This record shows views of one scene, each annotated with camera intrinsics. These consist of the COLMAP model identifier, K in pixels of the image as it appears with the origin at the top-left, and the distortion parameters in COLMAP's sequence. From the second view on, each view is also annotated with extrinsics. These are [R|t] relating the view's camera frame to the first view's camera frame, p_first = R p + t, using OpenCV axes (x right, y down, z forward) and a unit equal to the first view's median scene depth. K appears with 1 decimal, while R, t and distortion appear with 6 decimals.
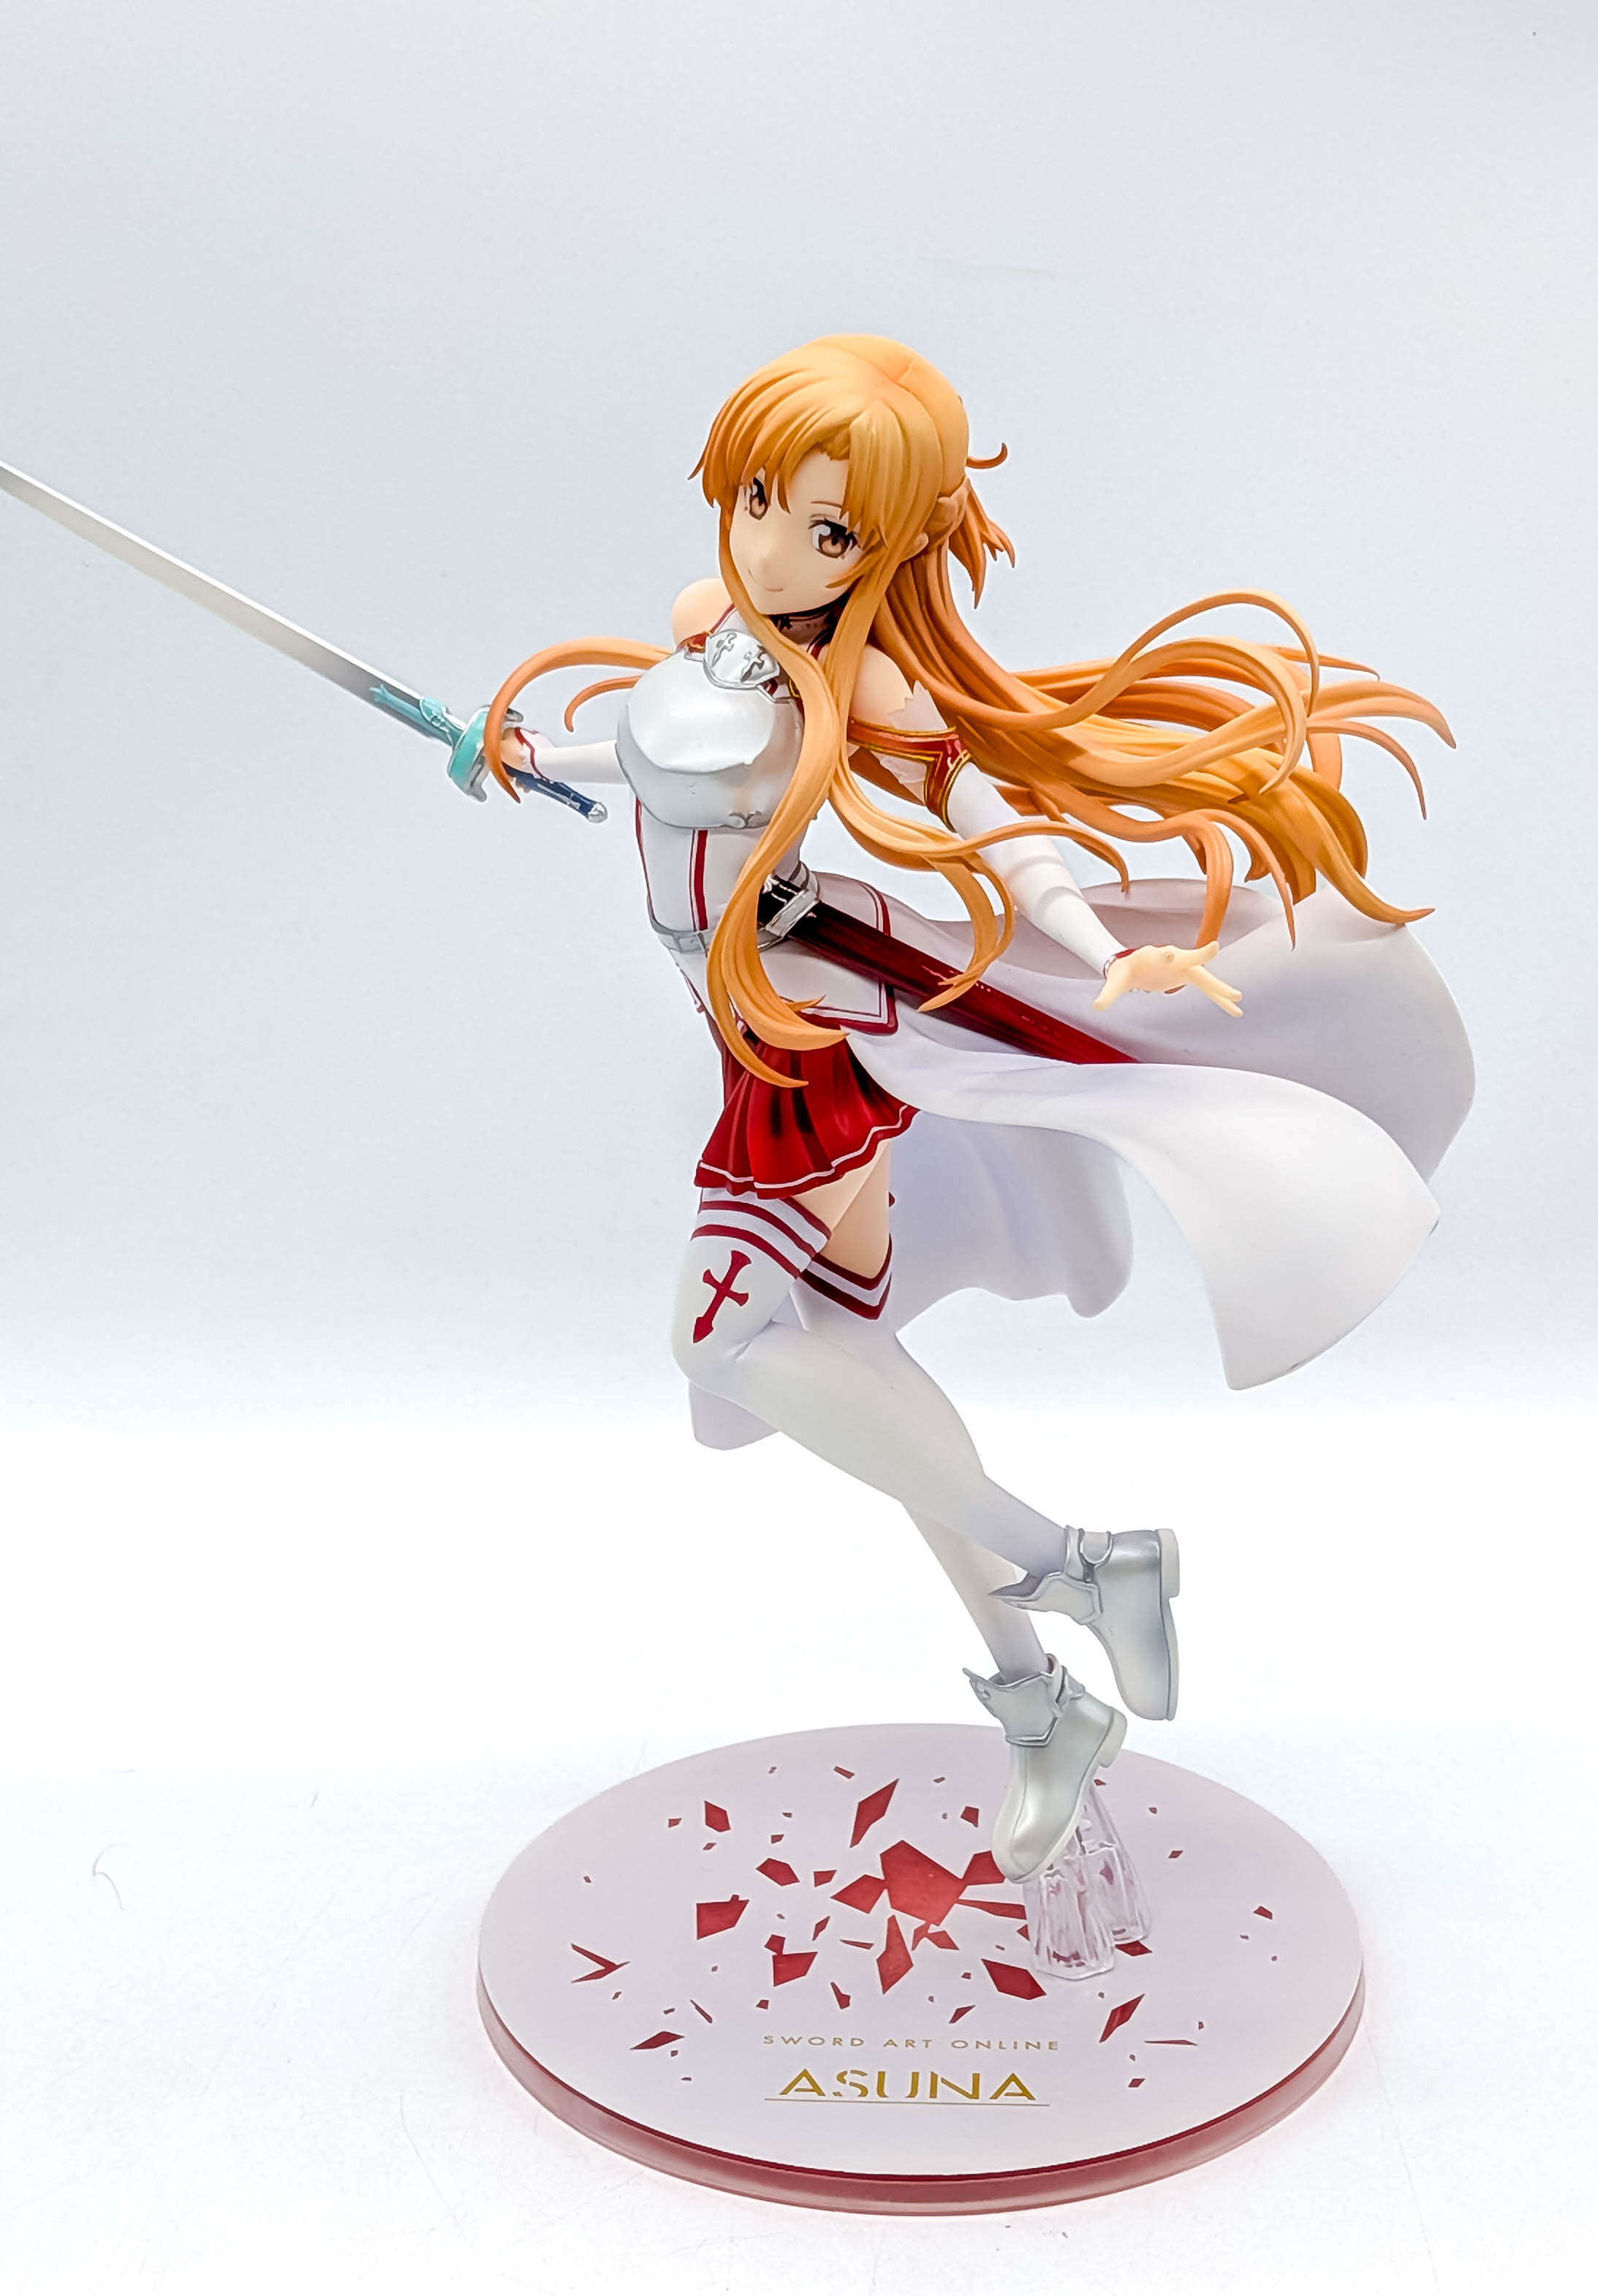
lens RADIAL K [[4413.2, 0, 838.4], [0, 4413.2, 1129.5], [0, 0, 1]] dist [0.156712, 0.000000]
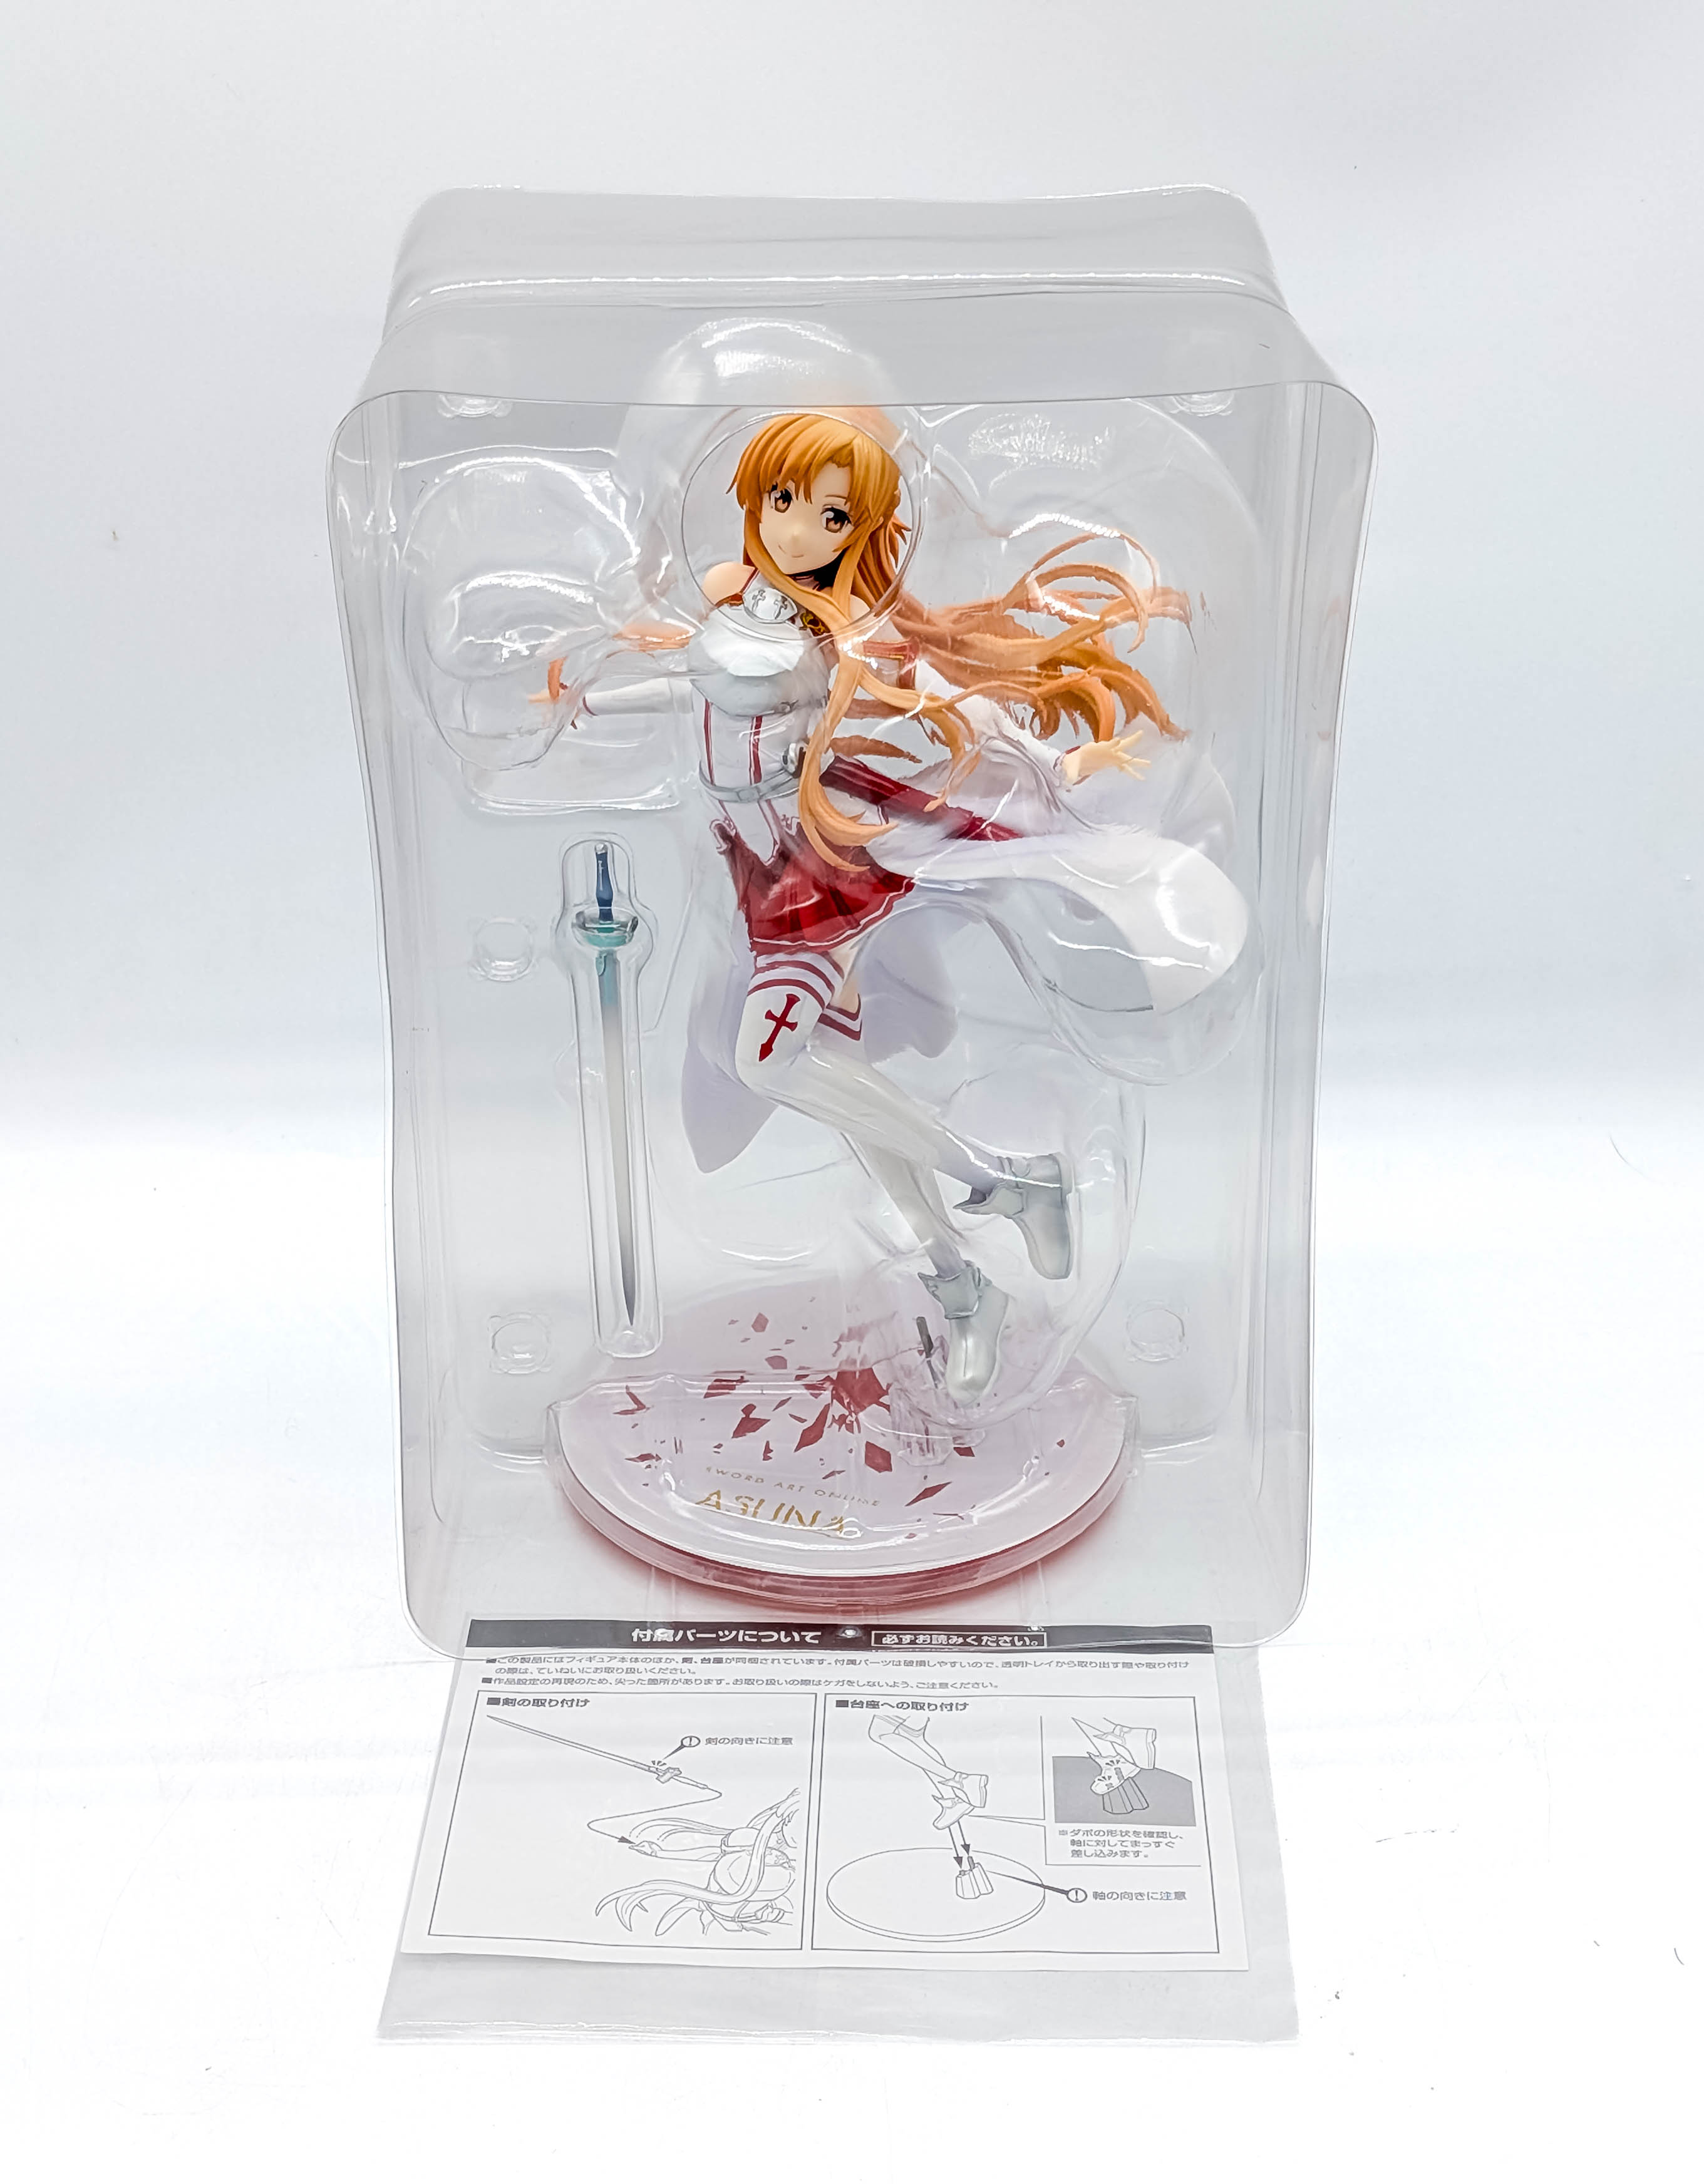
lens RADIAL K [[3712.3, 0, 853.4], [0, 3712.3, 1089.3], [0, 0, 1]] dist [-0.047239, 0.000000]
pose [[0.949396, -0.104883, 0.296052, -0.397290], [0.125455, 0.990771, -0.051313, 0.132663], [-0.287938, 0.085858, 0.953792, -0.237590]]
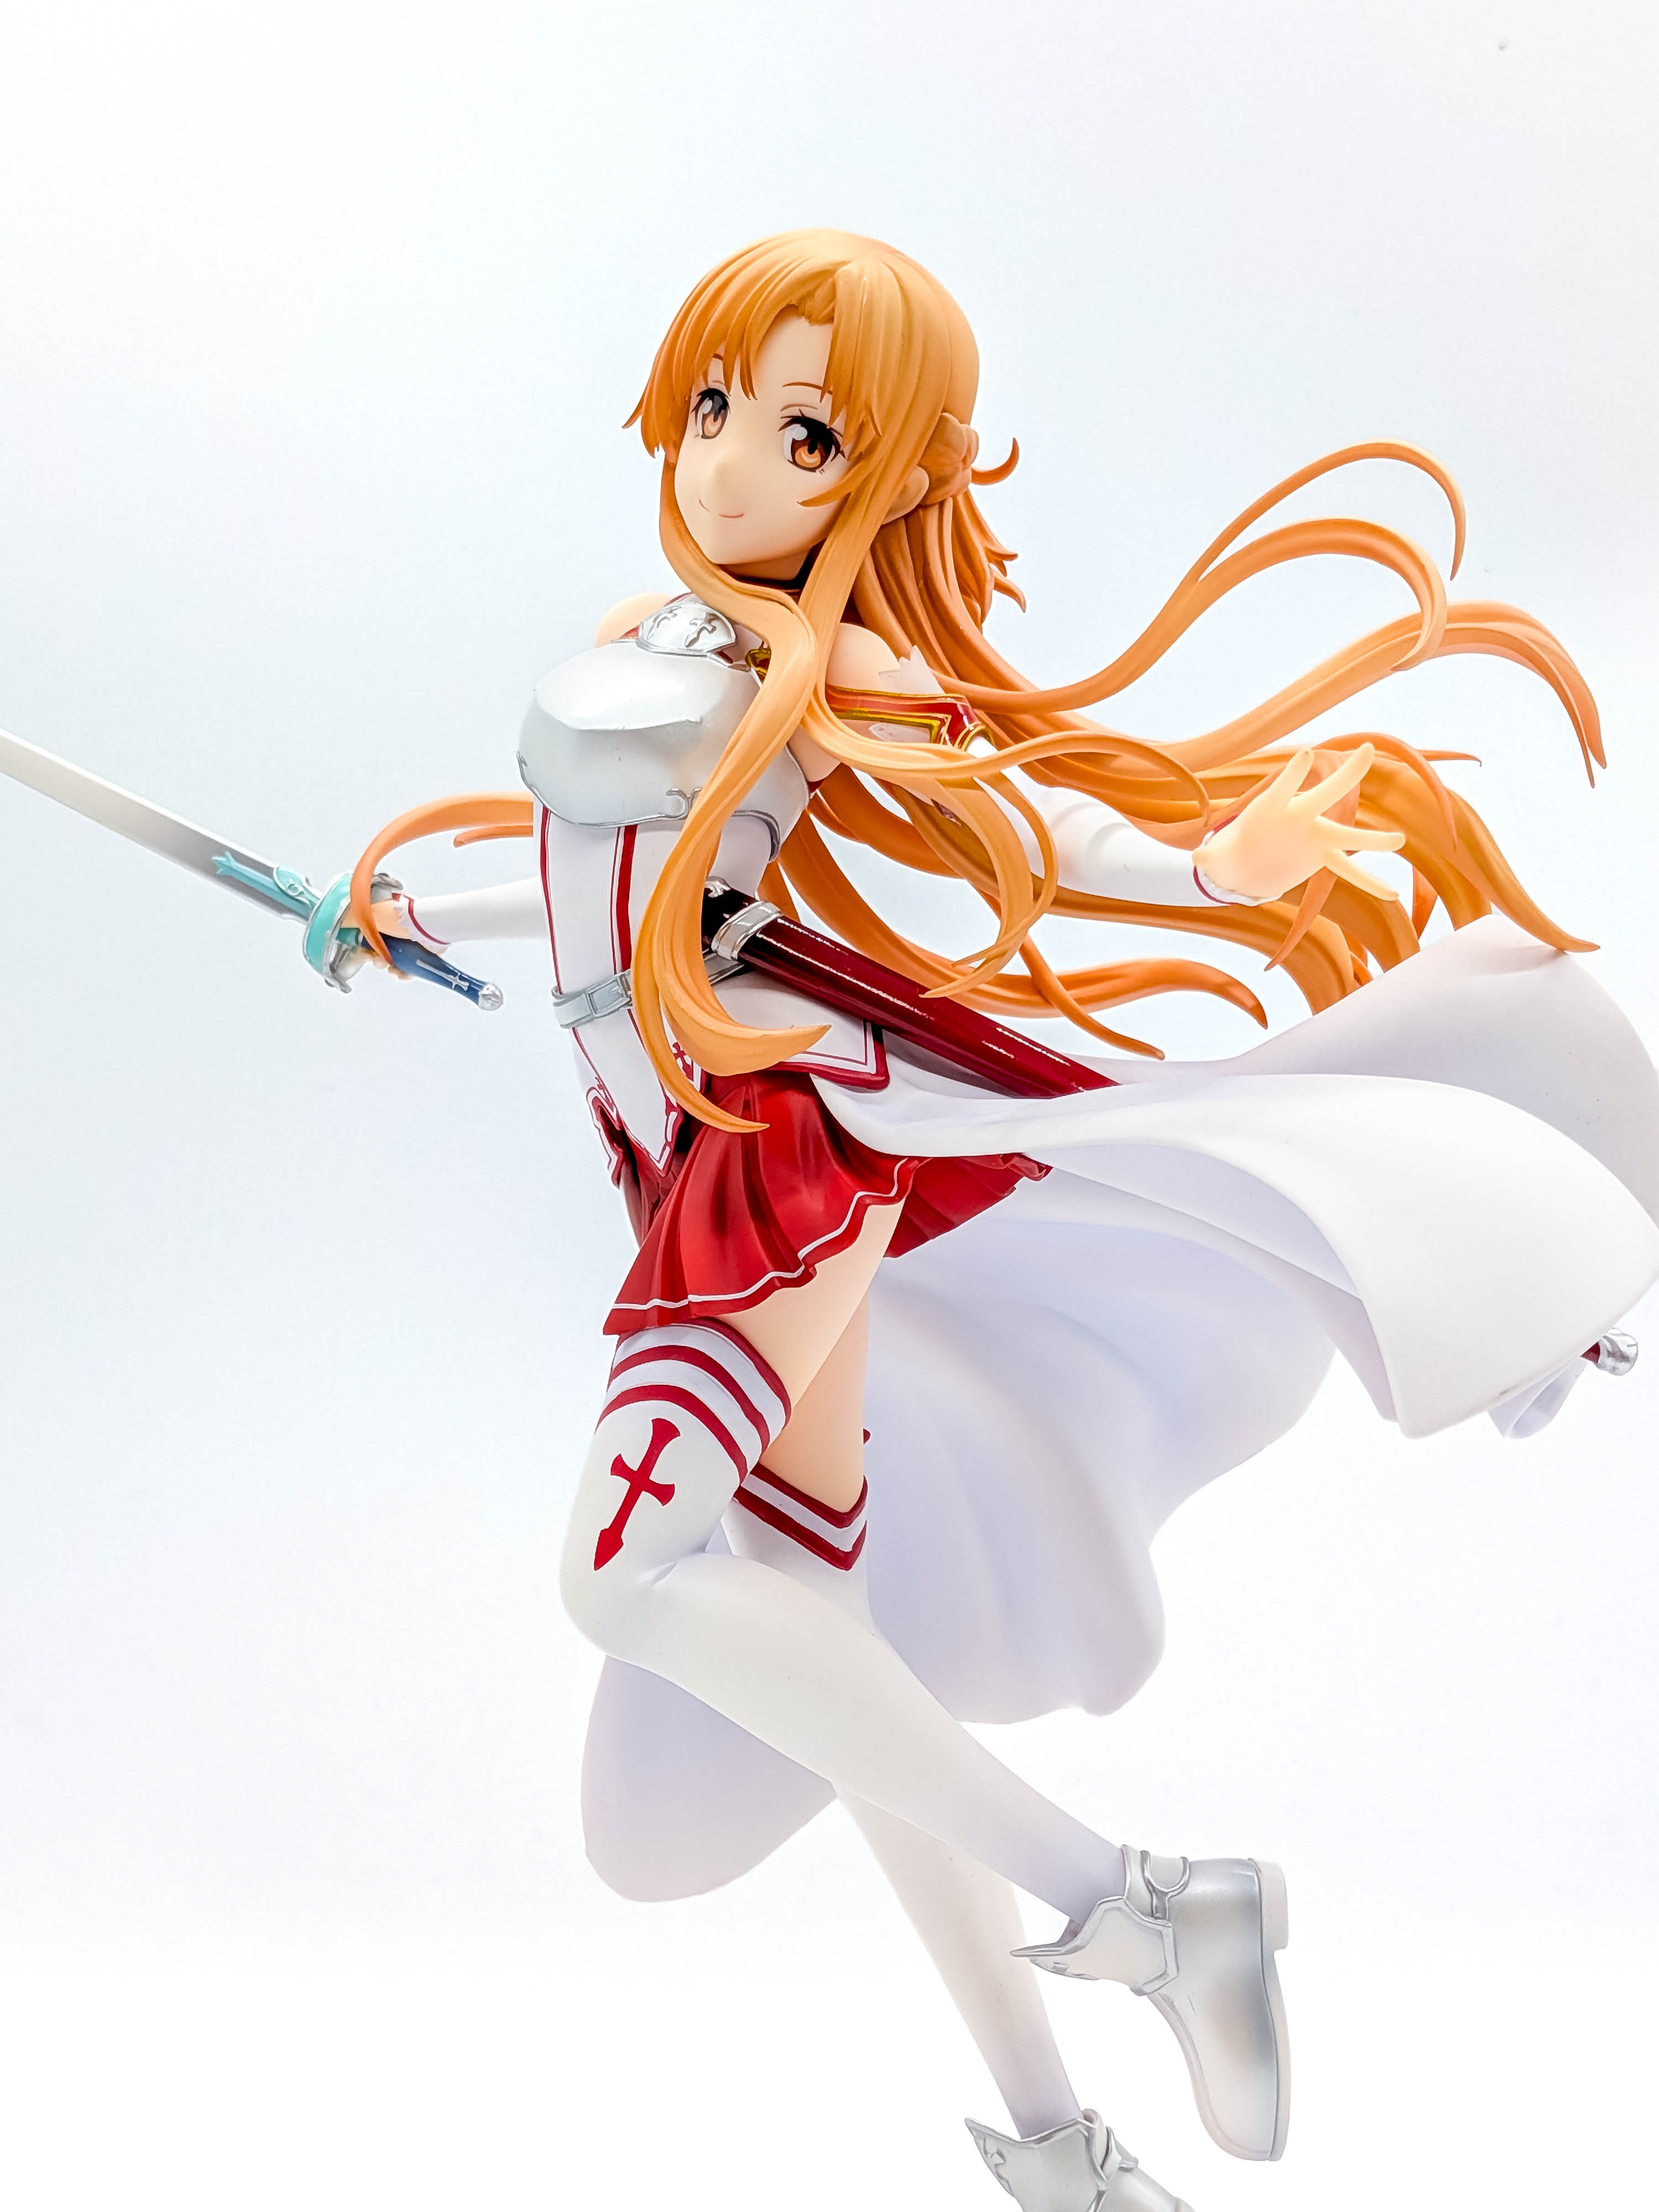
lens RADIAL K [[3317.4, 0, 864.8], [0, 3317.4, 1152.8], [0, 0, 1]] dist [0.073517, 0.000000]
pose [[0.998550, 0.018022, 0.050735, -0.018508], [0.003388, 0.919415, -0.393275, 0.205135], [-0.053734, 0.392876, 0.918020, 0.500106]]
